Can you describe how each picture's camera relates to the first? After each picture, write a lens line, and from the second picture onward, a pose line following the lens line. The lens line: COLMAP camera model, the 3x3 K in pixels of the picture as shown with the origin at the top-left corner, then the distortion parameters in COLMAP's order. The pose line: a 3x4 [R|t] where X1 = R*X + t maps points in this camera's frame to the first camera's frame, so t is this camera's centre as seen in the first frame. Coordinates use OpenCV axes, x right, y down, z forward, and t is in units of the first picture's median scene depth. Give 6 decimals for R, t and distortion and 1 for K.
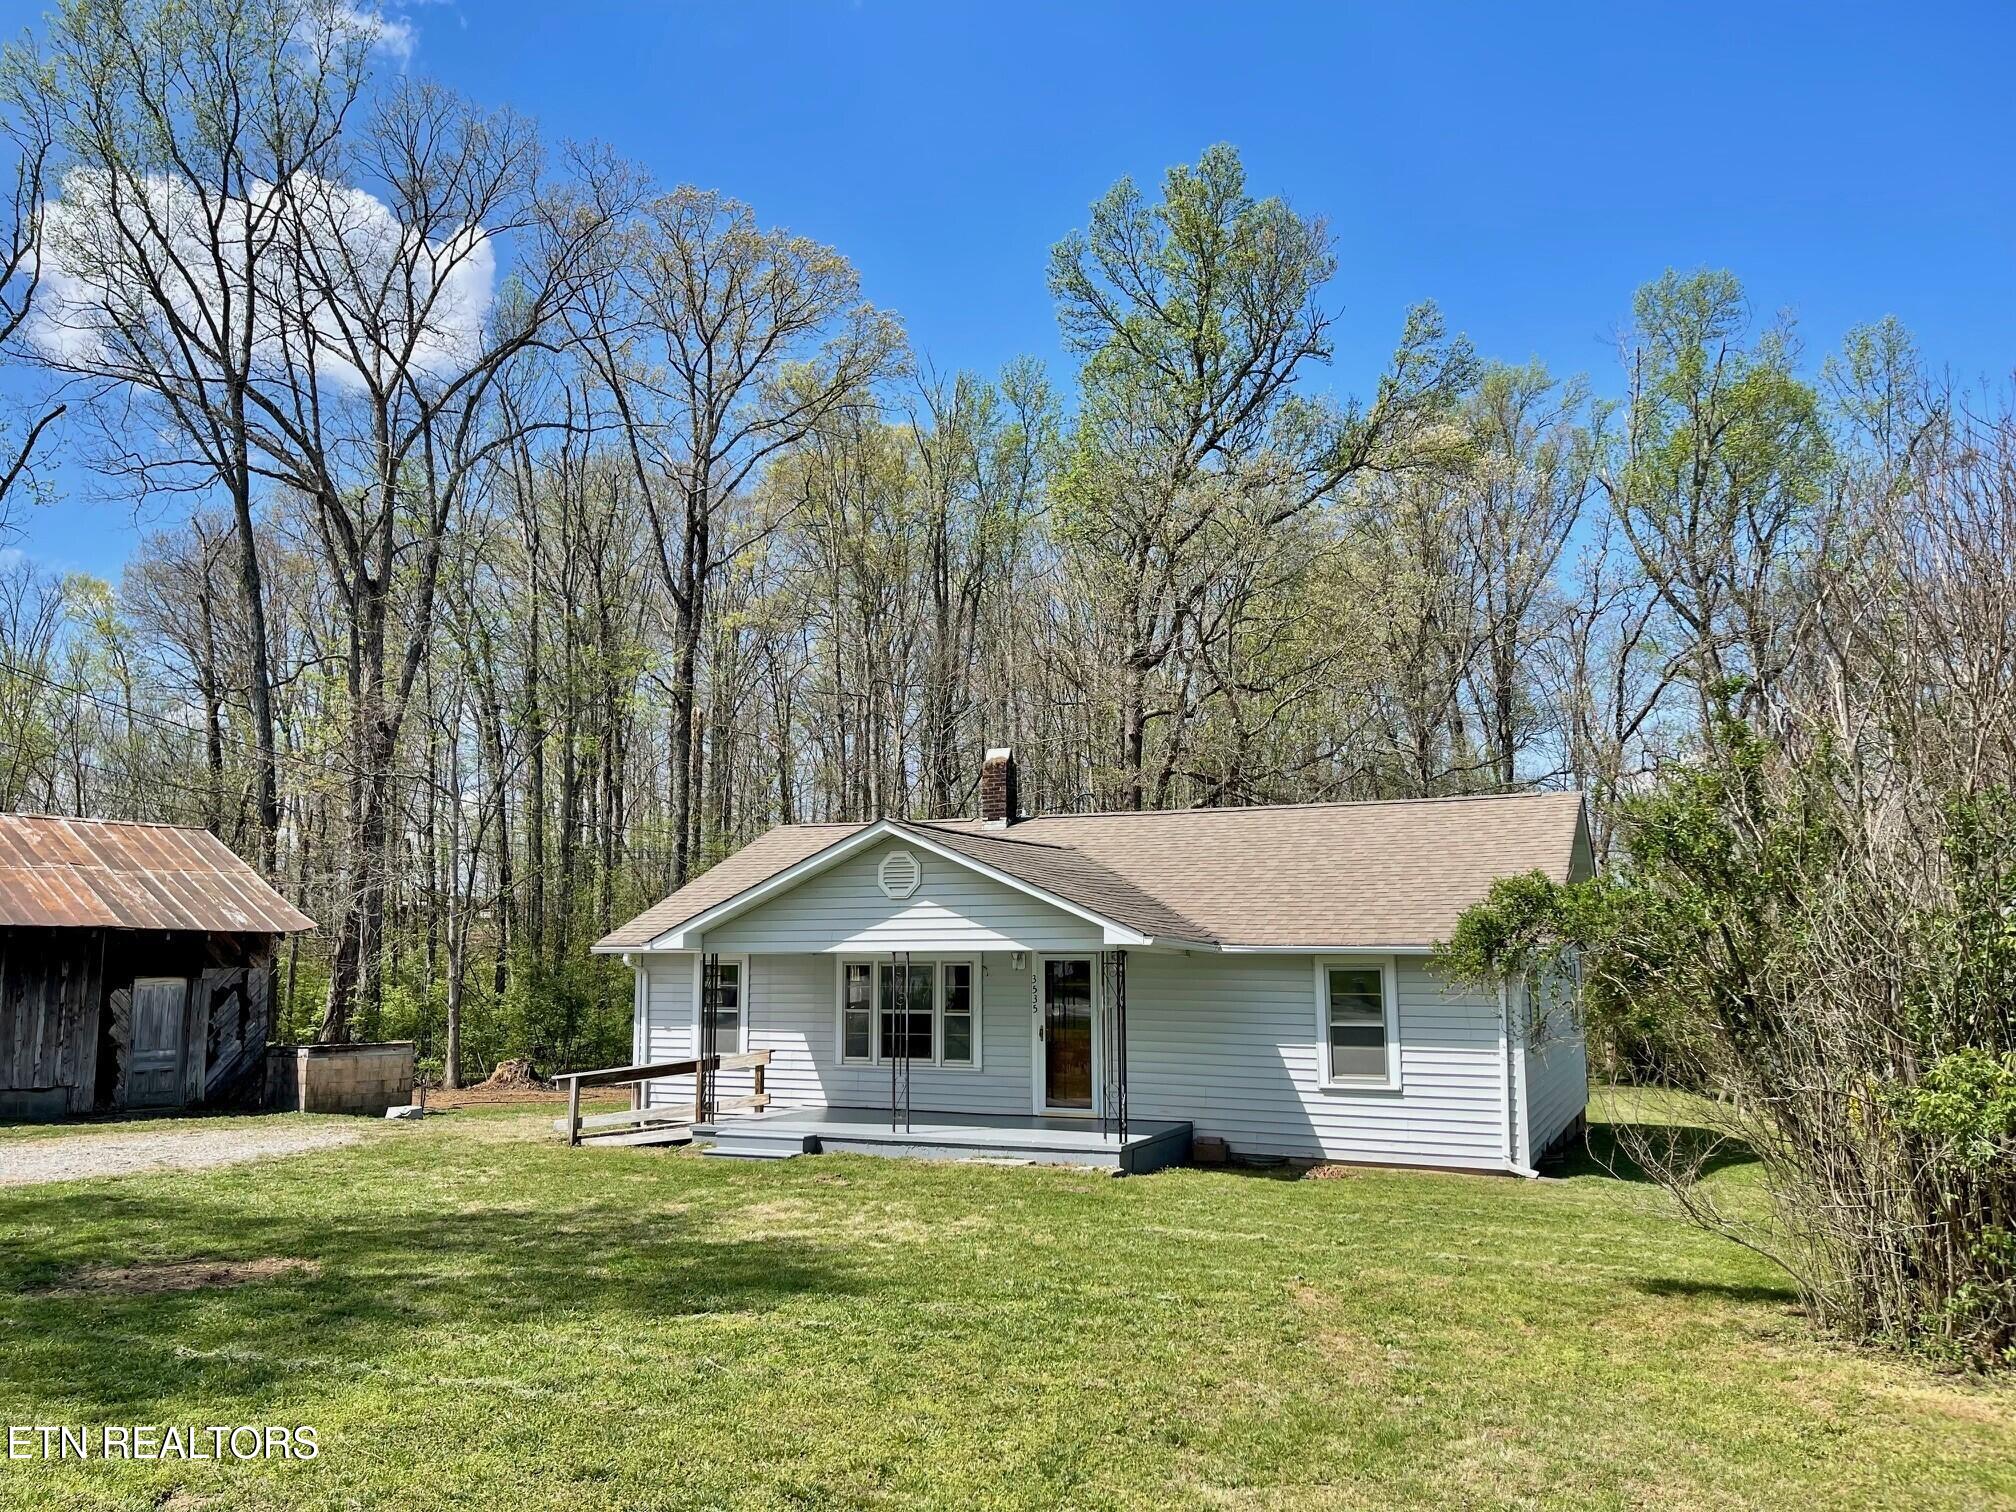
lens RADIAL K [[1528.9, 0, 998.8], [0, 1528.9, 768.2], [0, 0, 1]] dist [0.068094, -0.068797]
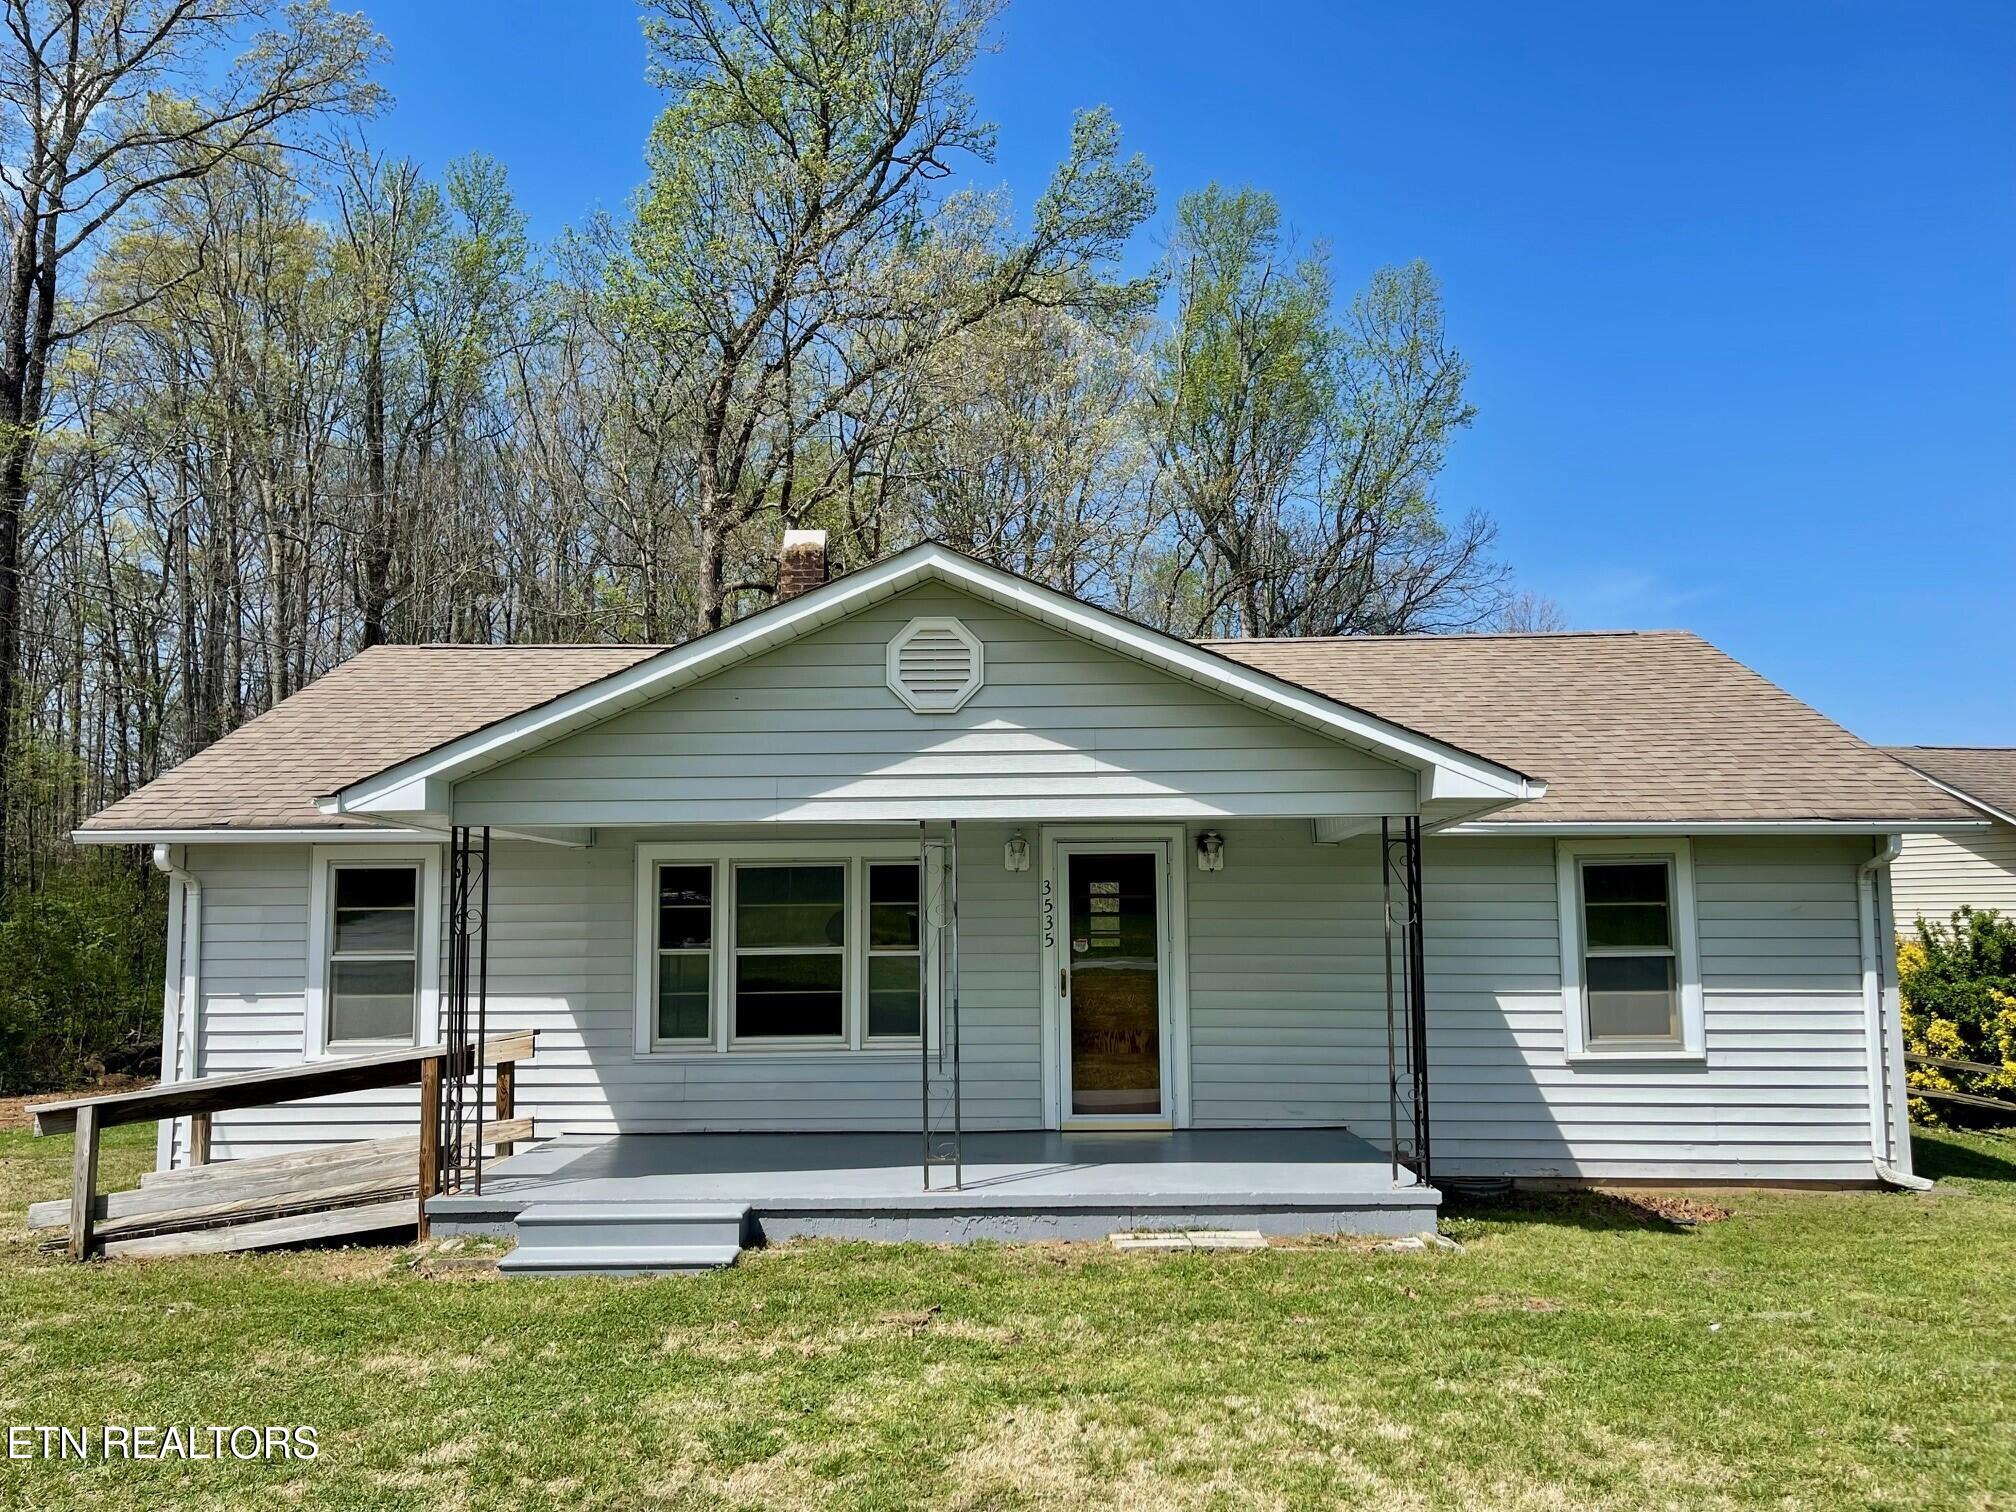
lens RADIAL K [[1578.1, 0, 998.1], [0, 1578.1, 770.7], [0, 0, 1]] dist [0.069398, -0.089086]
pose [[0.917294, 0.029889, 0.397087, -0.211120], [-0.041756, 0.998901, 0.021272, 0.079313], [-0.396015, -0.036093, 0.917535, 0.454549]]
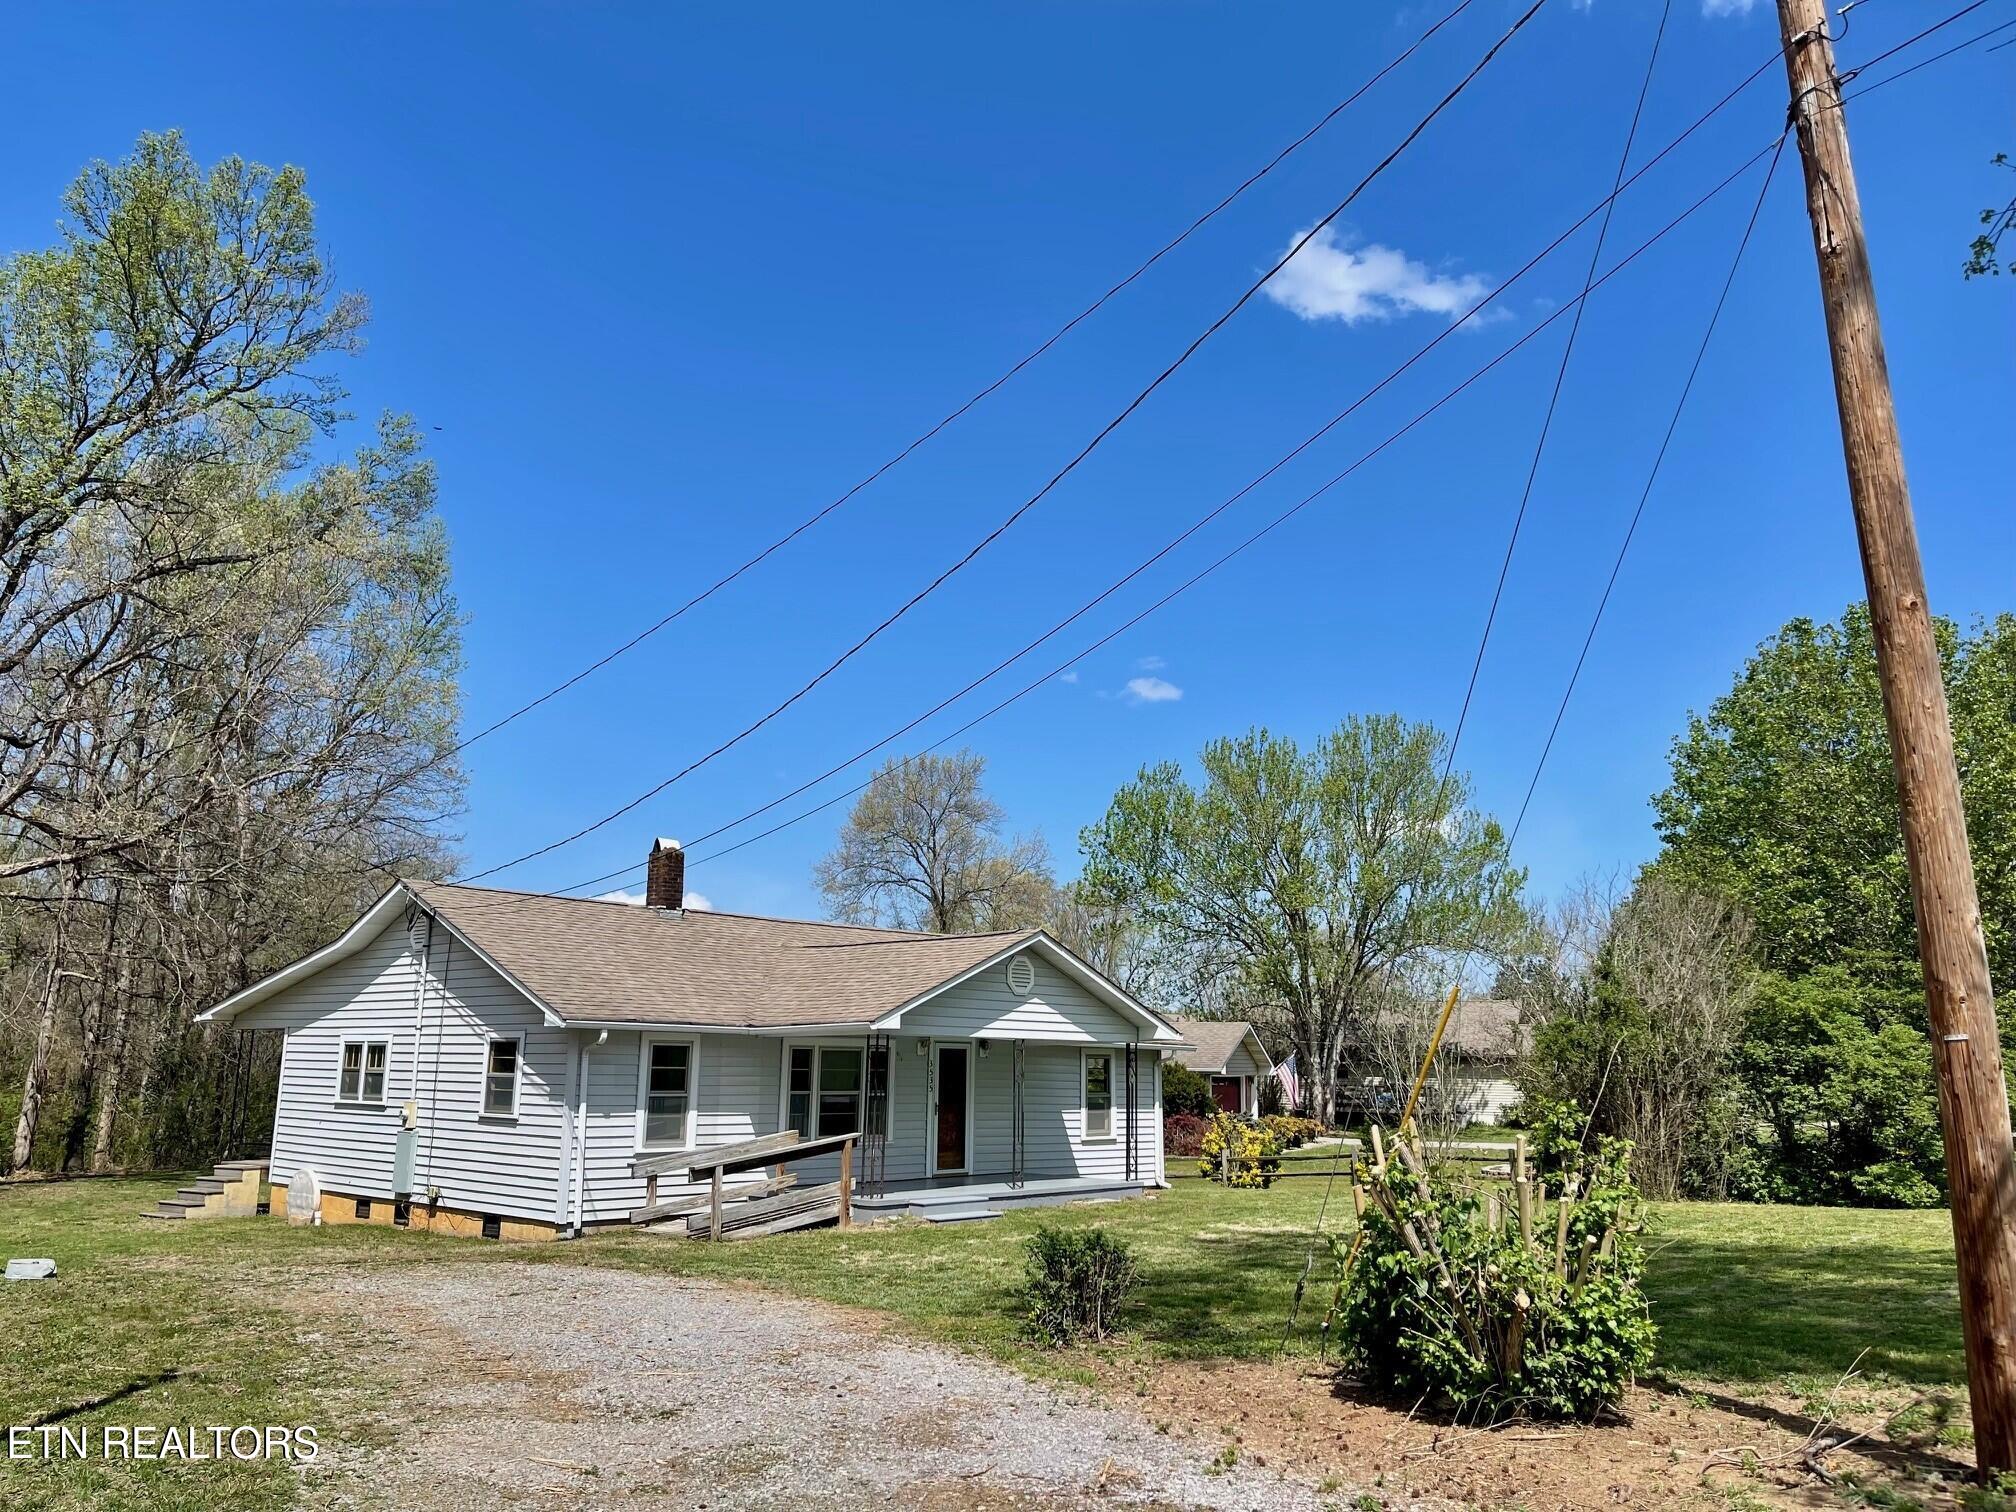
lens RADIAL K [[1542.3, 0, 998.7], [0, 1542.3, 754.9], [0, 0, 1]] dist [0.057467, -0.086294]
pose [[0.318701, 0.195647, 0.927444, -1.075129], [-0.128369, 0.978360, -0.162276, 0.086032], [-0.939123, -0.067337, 0.336919, 0.525817]]
